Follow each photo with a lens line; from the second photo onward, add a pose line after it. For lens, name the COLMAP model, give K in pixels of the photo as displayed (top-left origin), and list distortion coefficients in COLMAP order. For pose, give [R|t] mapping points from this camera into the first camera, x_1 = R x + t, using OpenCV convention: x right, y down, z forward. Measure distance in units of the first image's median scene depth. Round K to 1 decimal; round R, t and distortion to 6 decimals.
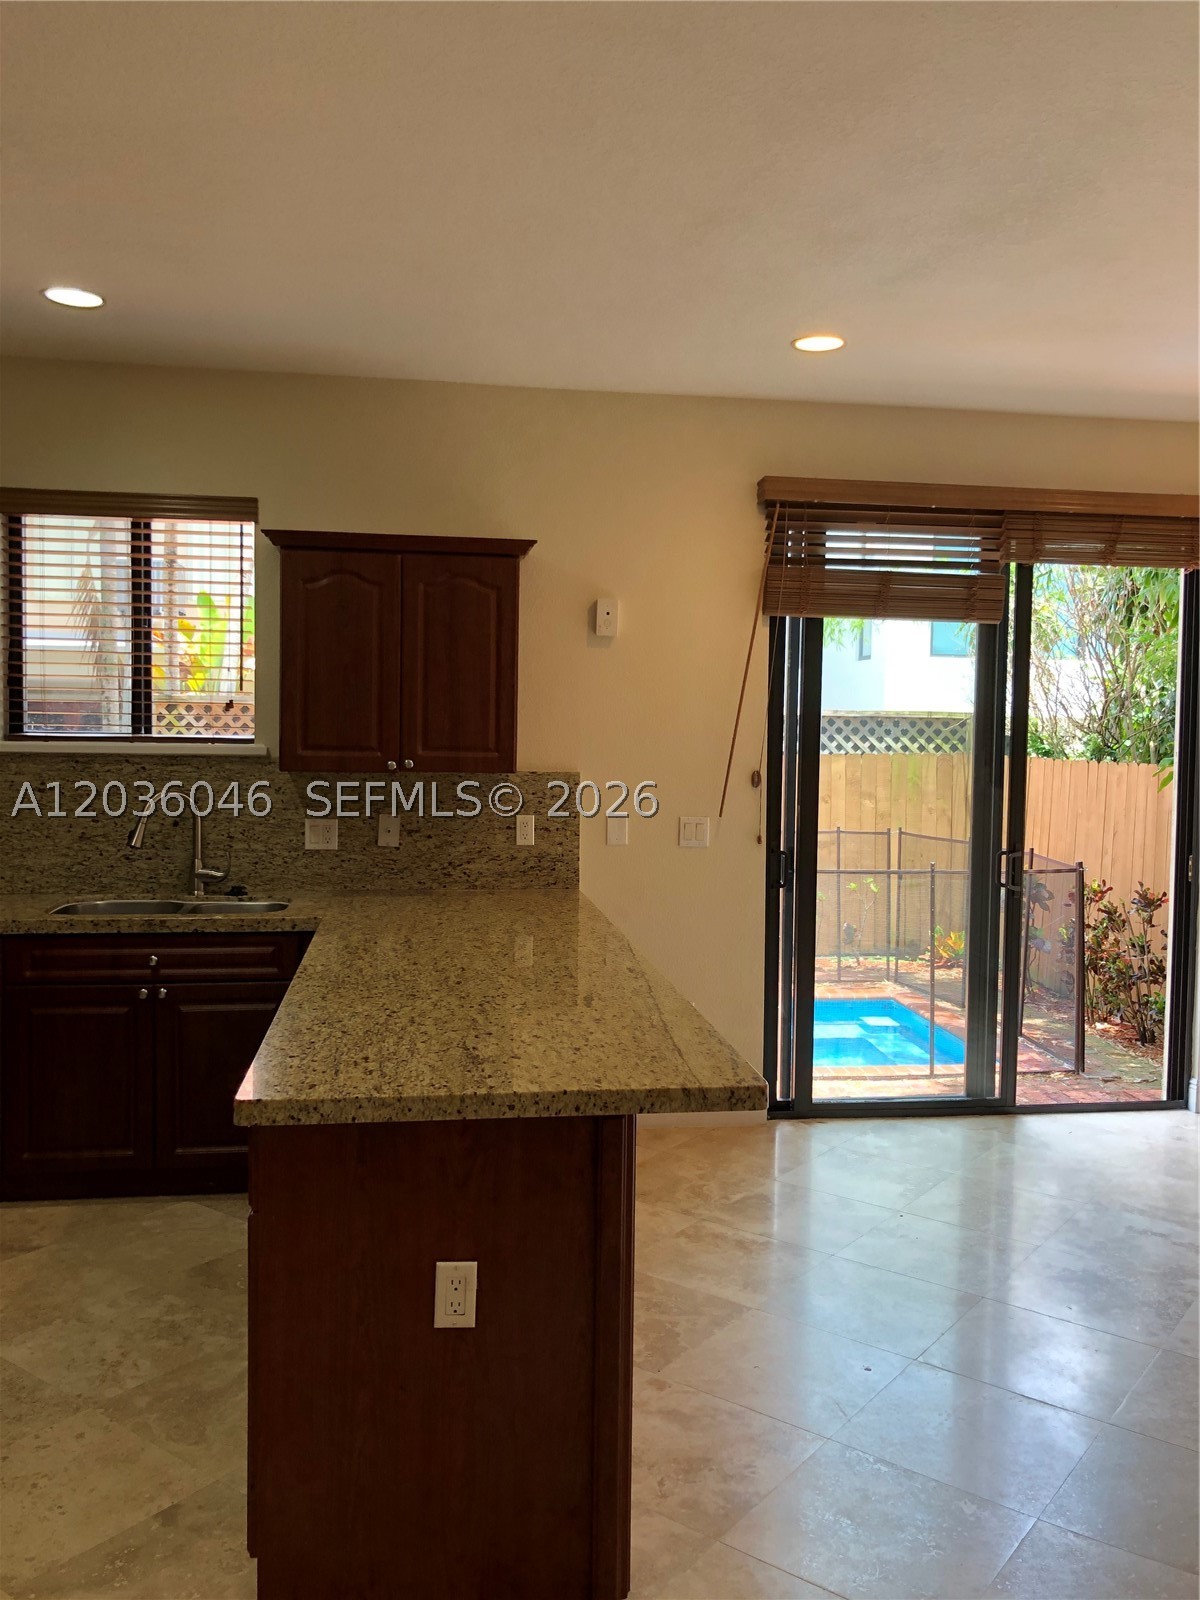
lens RADIAL K [[1316.1, 0, 603.3], [0, 1316.1, 790.5], [0, 0, 1]] dist [0.039075, -0.032926]
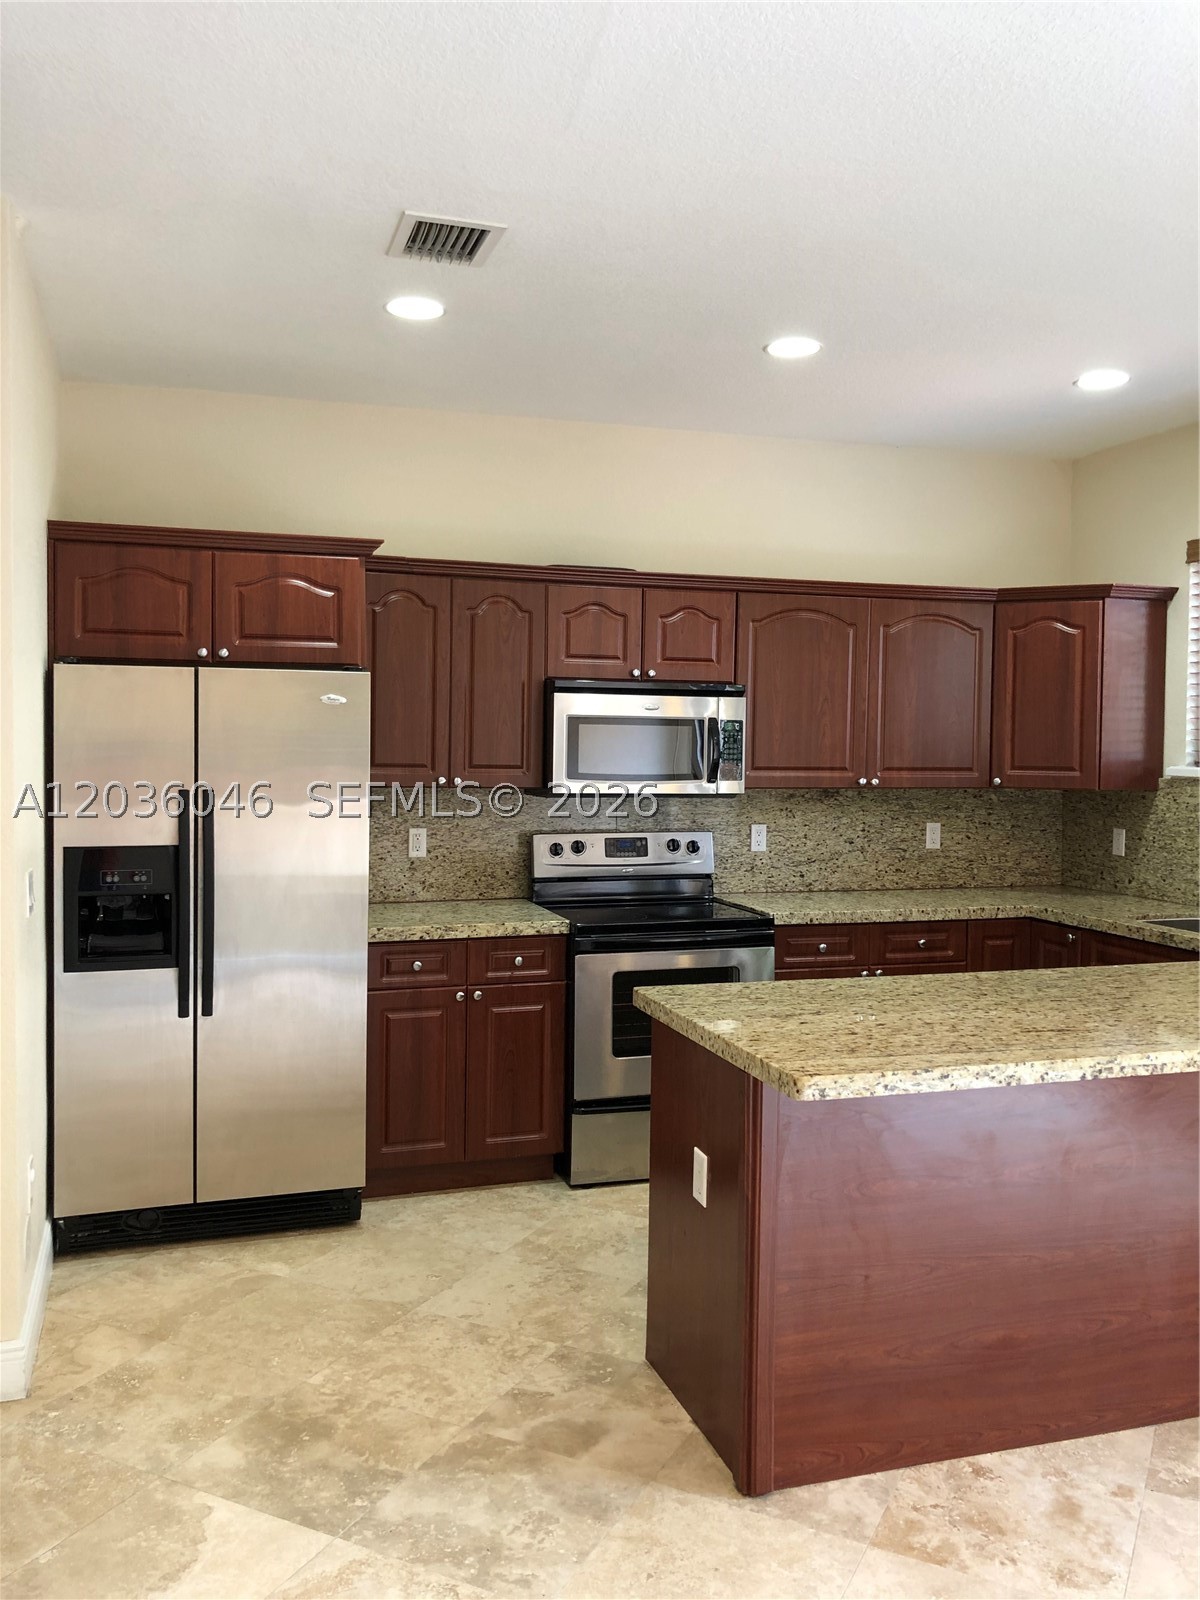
lens RADIAL K [[1327.3, 0, 596.2], [0, 1327.3, 773.2], [0, 0, 1]] dist [0.026975, 0.000145]
pose [[0.171326, 0.012294, -0.985138, 0.559021], [-0.058822, 0.998266, 0.002228, -0.004940], [0.983457, 0.057566, 0.171752, 0.315303]]
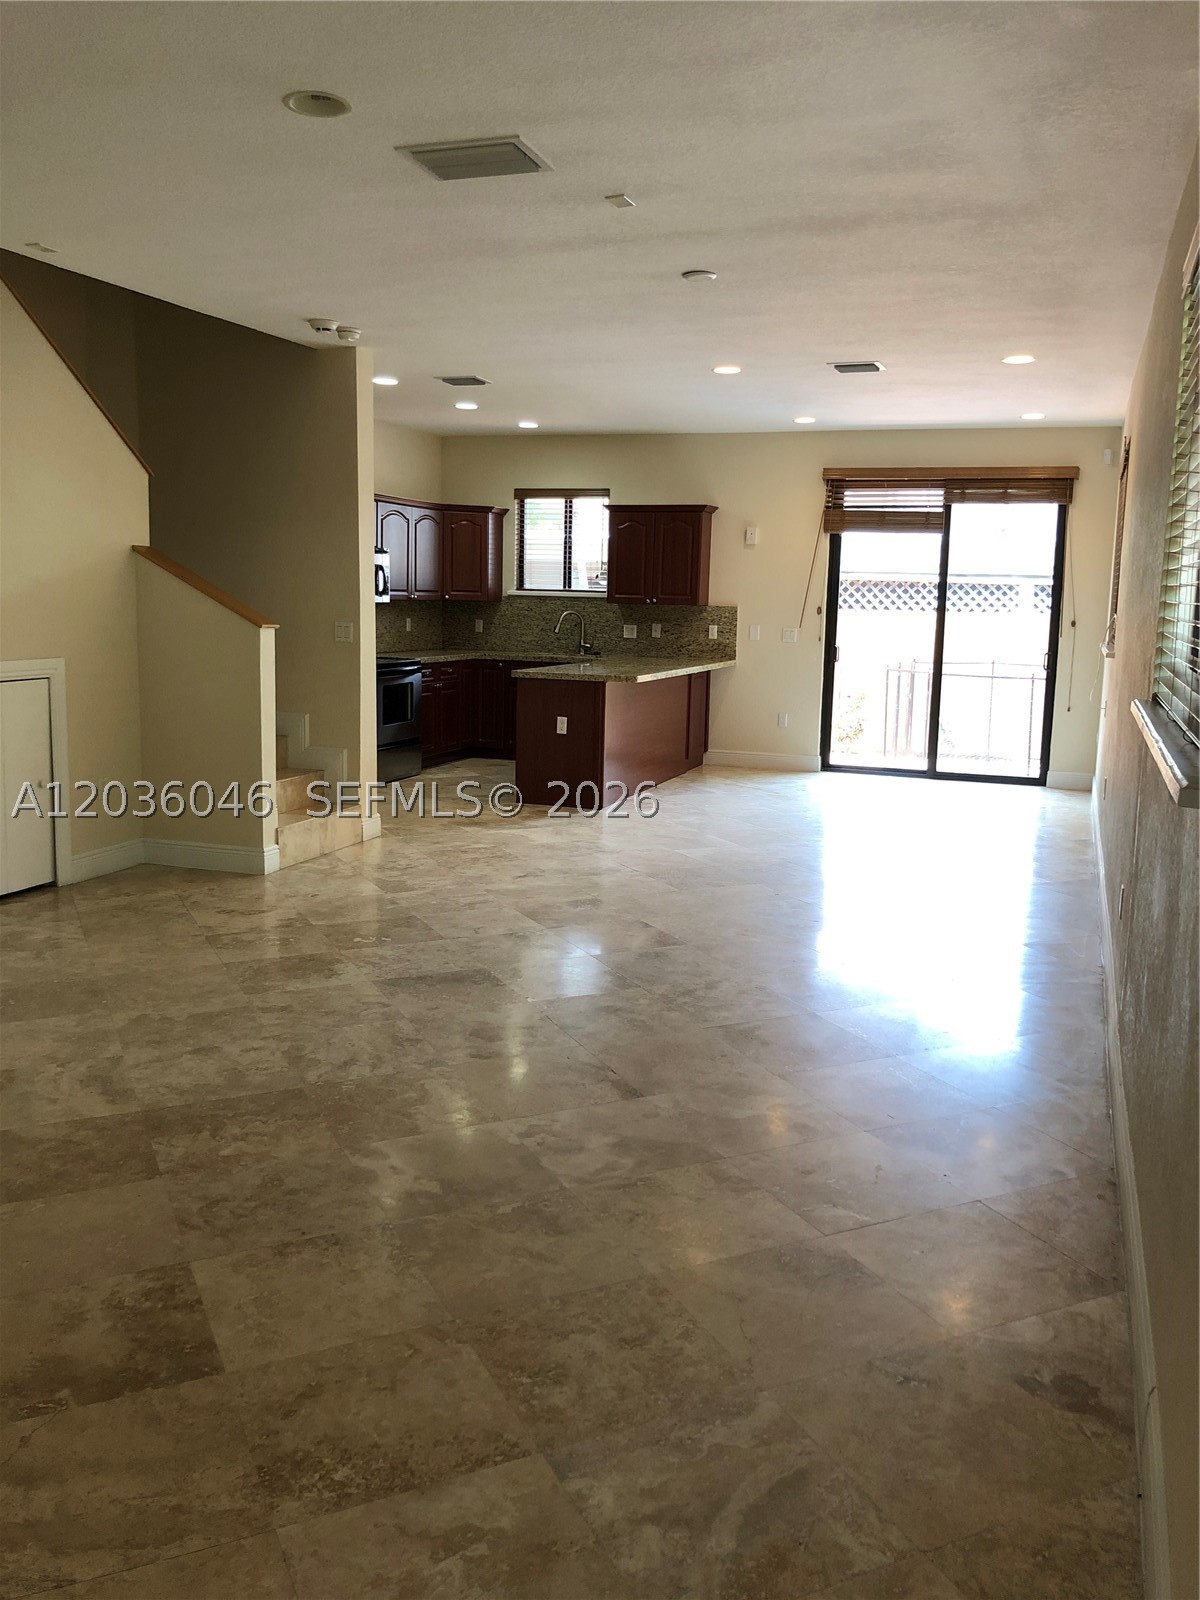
lens RADIAL K [[1280.1, 0, 599.1], [0, 1280.1, 839.2], [0, 0, 1]] dist [0.004756, 0.010738]
pose [[0.884137, 0.093647, -0.457746, 0.852099], [-0.033940, 0.989992, 0.136980, 0.092422], [0.465993, -0.105573, 0.878468, -1.127299]]
